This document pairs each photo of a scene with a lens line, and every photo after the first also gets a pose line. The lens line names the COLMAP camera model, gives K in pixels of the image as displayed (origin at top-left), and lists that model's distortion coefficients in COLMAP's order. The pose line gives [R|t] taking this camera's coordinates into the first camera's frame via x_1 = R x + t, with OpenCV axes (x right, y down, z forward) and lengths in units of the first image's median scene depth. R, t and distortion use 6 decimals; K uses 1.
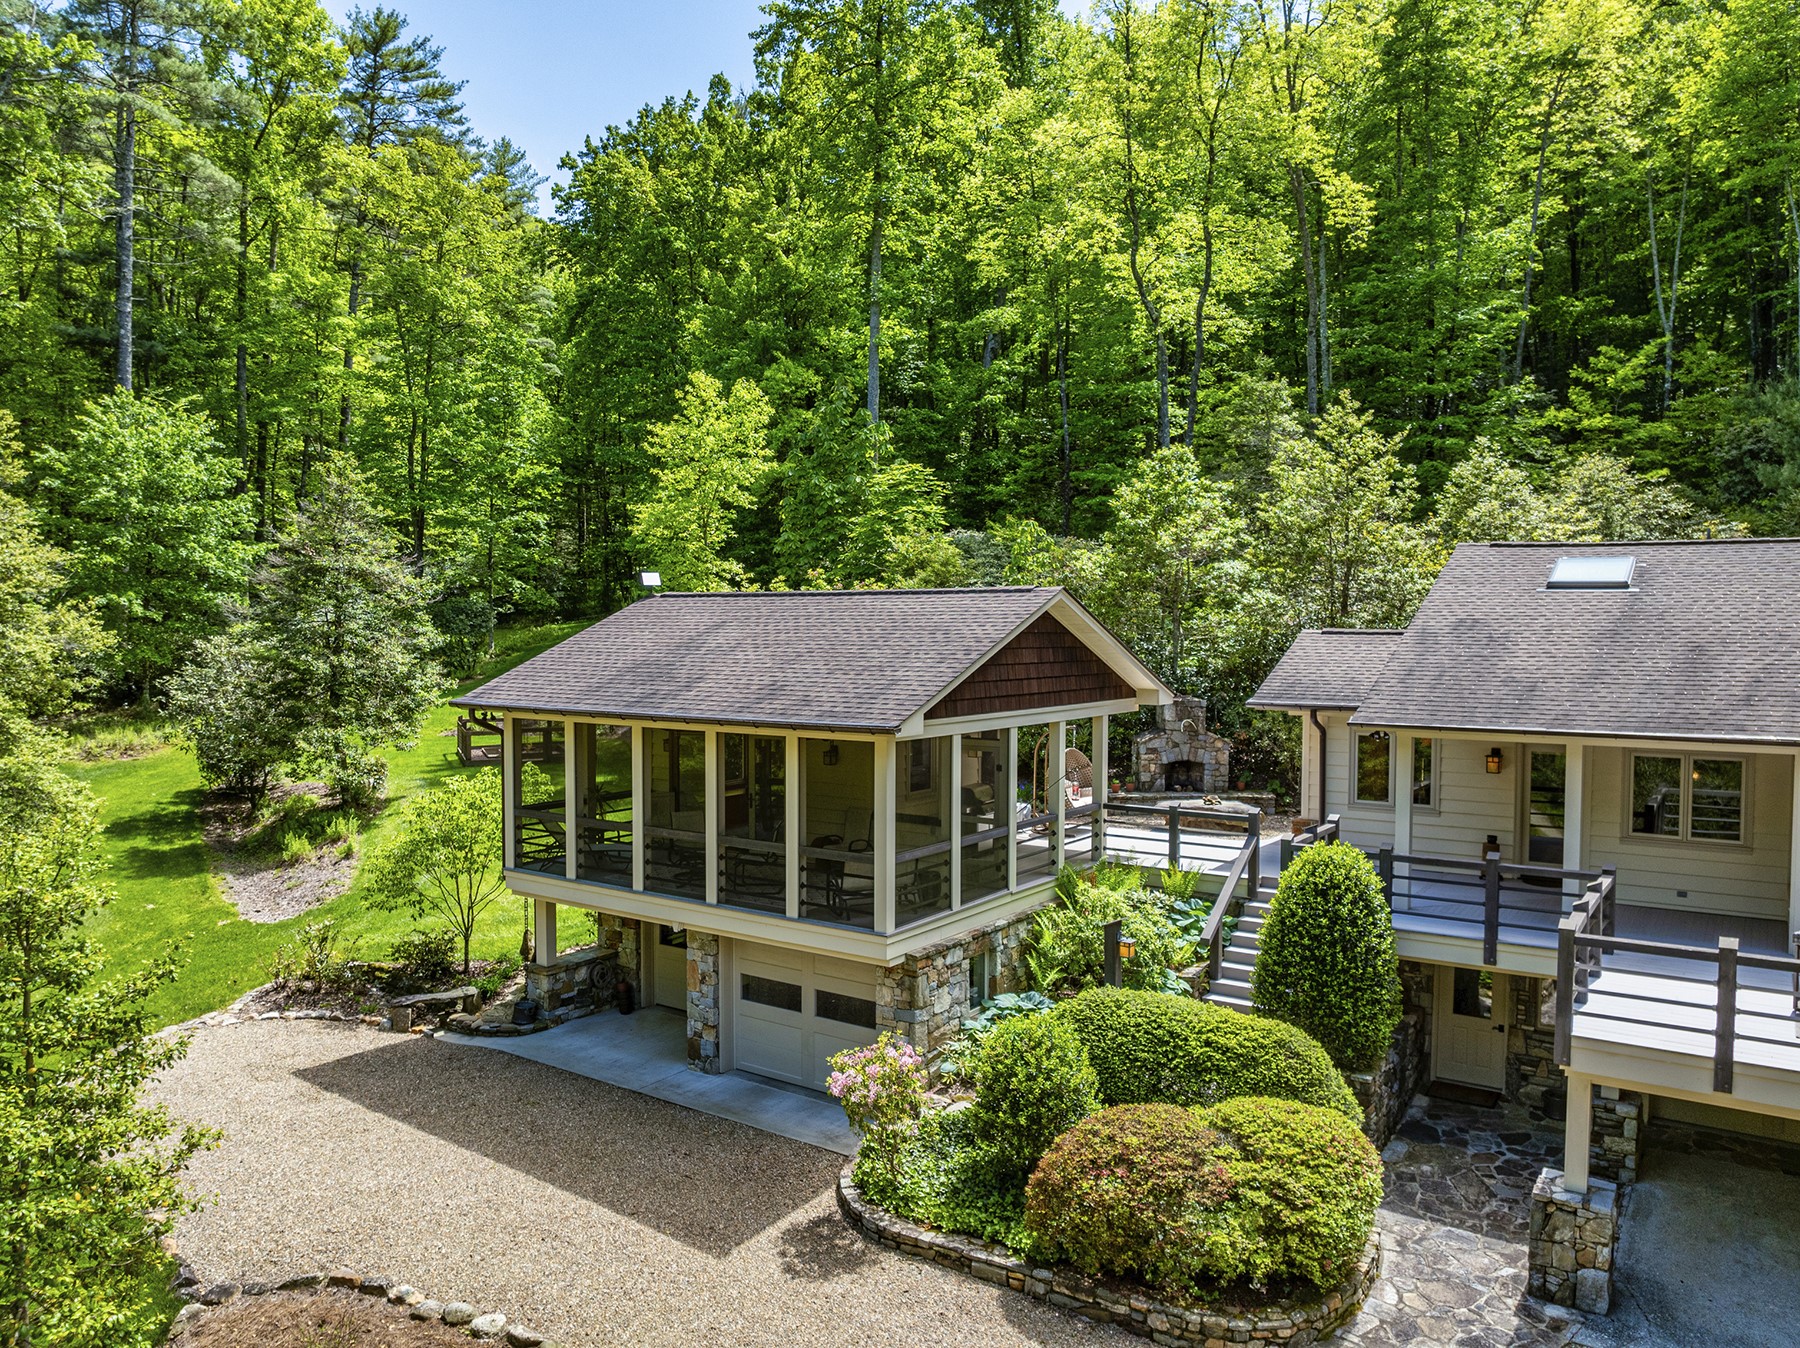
lens RADIAL K [[1273.3, 0, 895.4], [0, 1273.3, 670.0], [0, 0, 1]] dist [-0.041671, 0.012617]
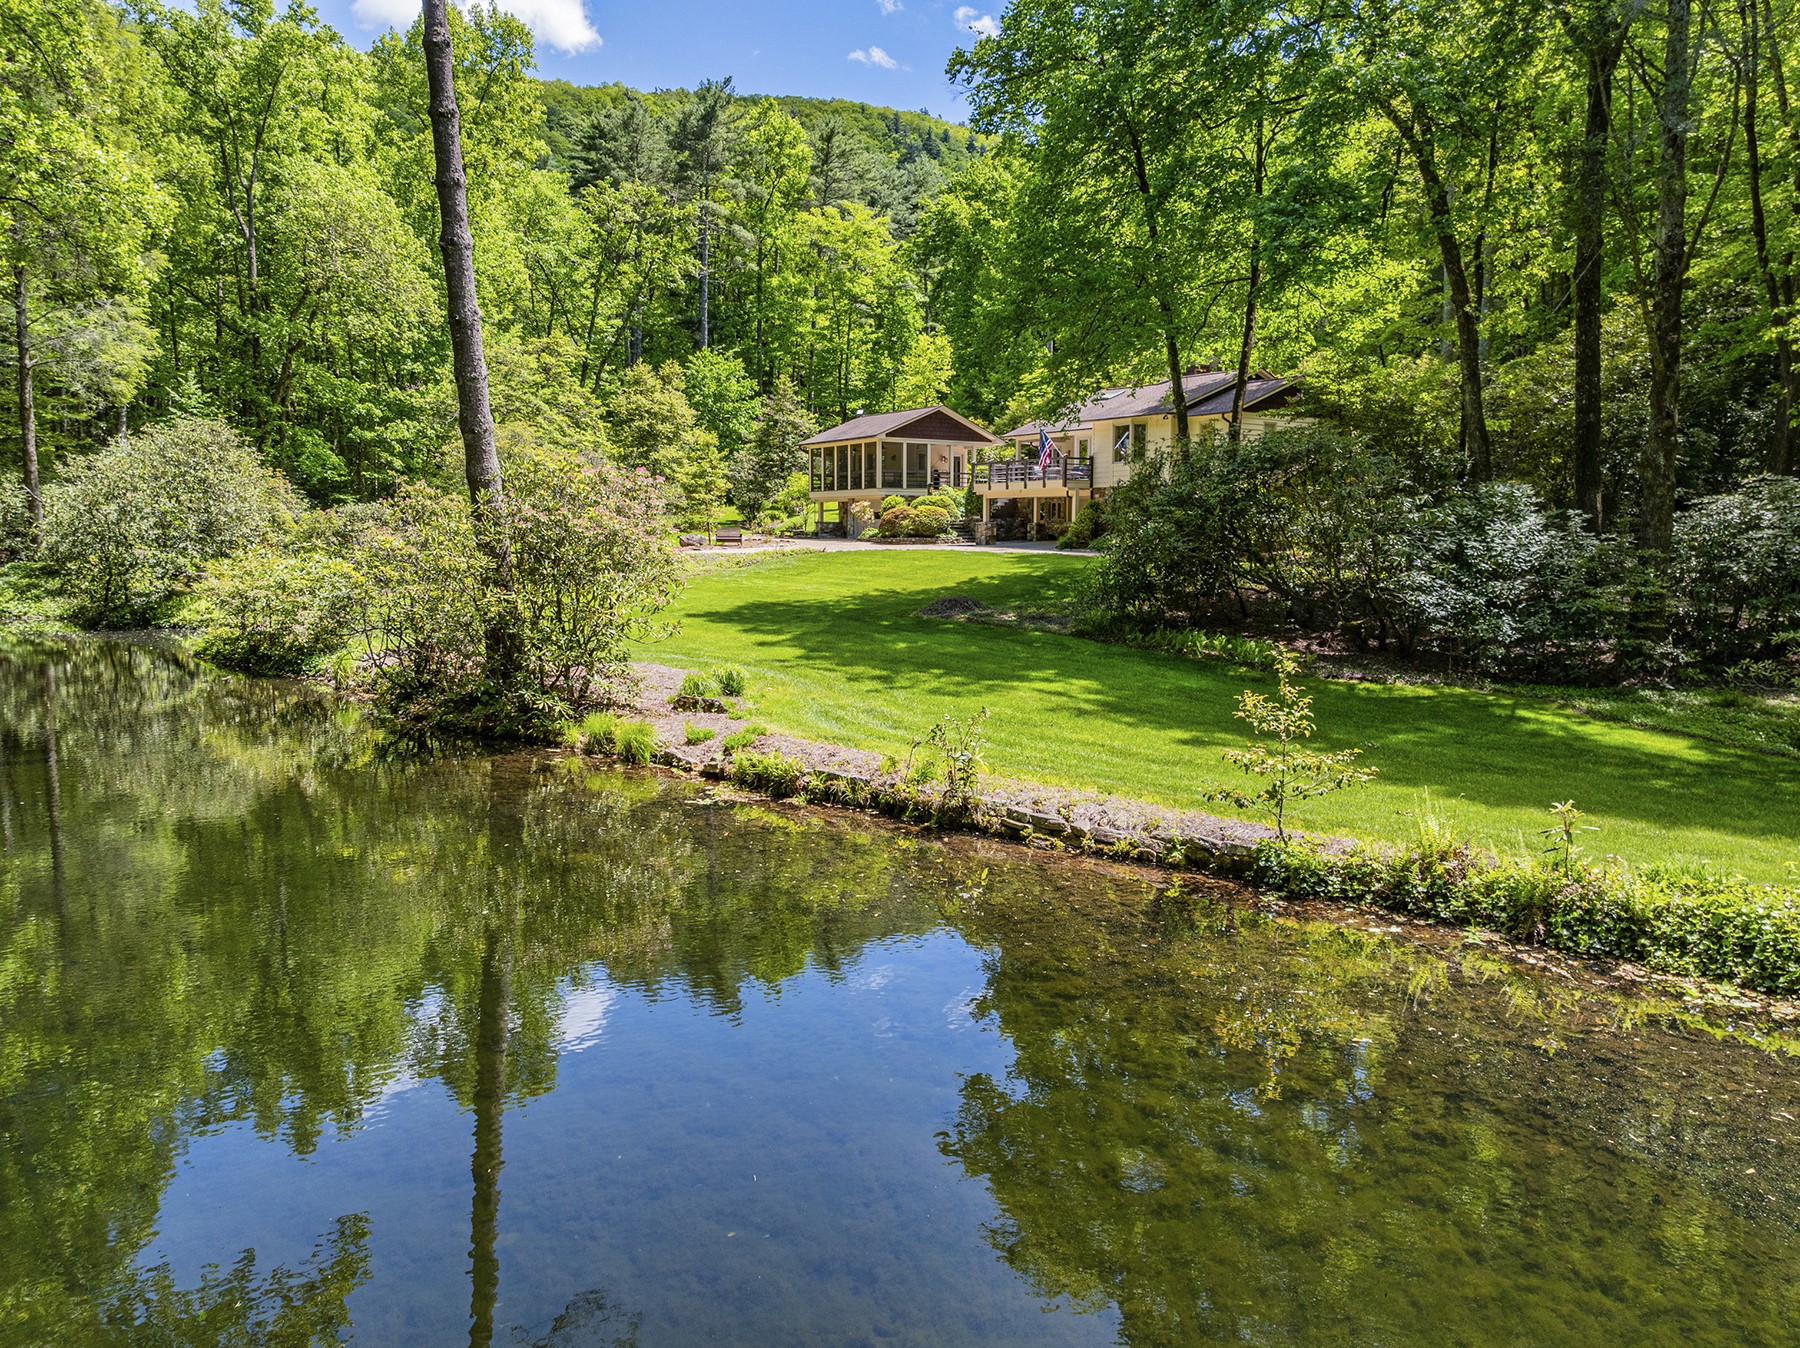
lens RADIAL K [[1273.3, 0, 890.5], [0, 1273.3, 674.4], [0, 0, 1]] dist [-0.041671, 0.012617]
pose [[0.923867, 0.043704, -0.380210, 0.719471], [-0.015685, 0.996947, 0.076484, 0.218299], [0.382392, -0.064698, 0.921732, -1.253815]]
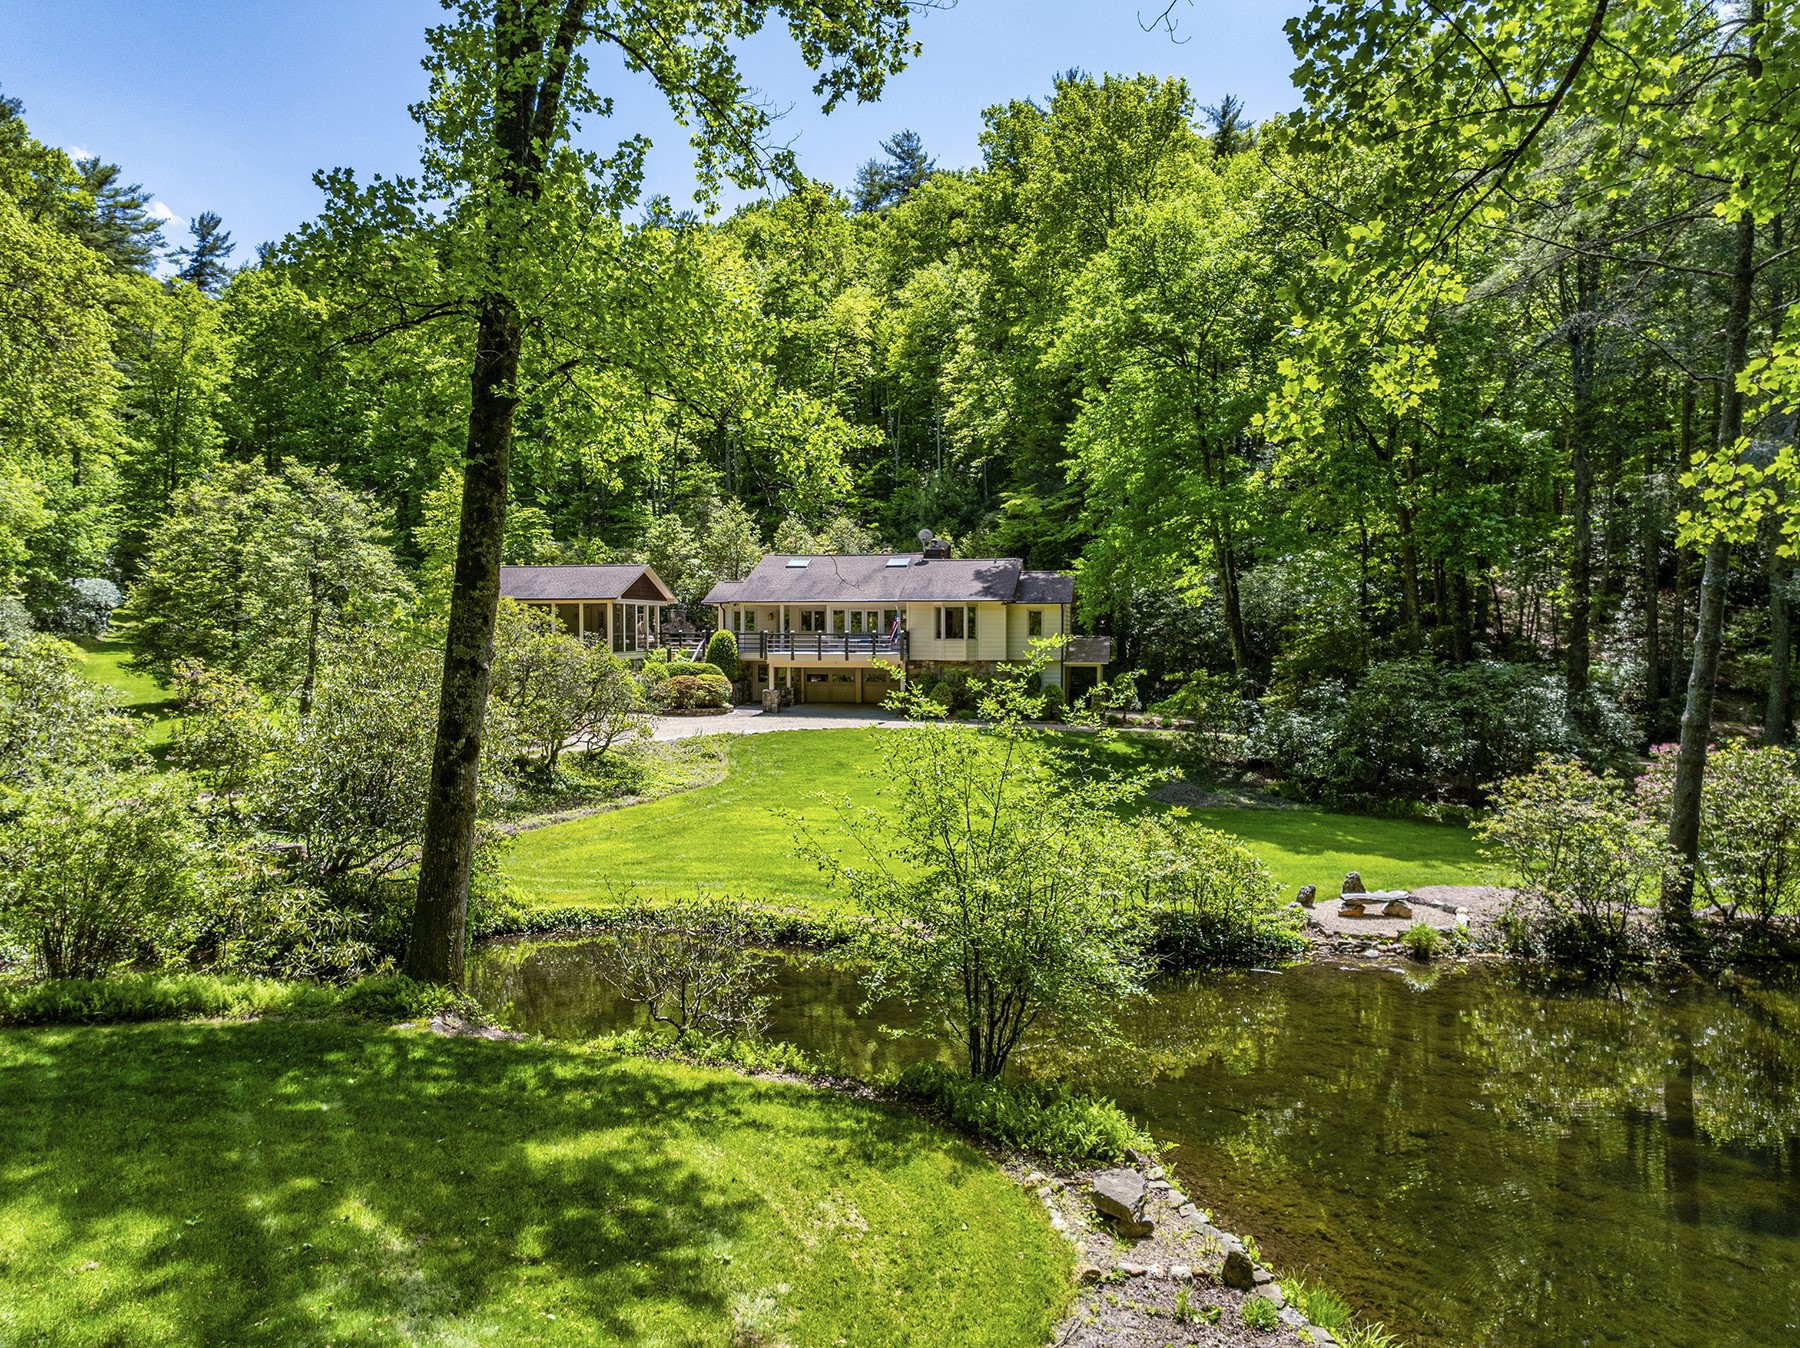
lens RADIAL K [[1273.3, 0, 885.2], [0, 1273.3, 680.6], [0, 0, 1]] dist [-0.041671, 0.012617]
pose [[0.913904, -0.018258, 0.405519, -0.358844], [0.015773, 0.999831, 0.009470, 0.118464], [-0.405623, -0.002258, 0.914038, -1.261846]]
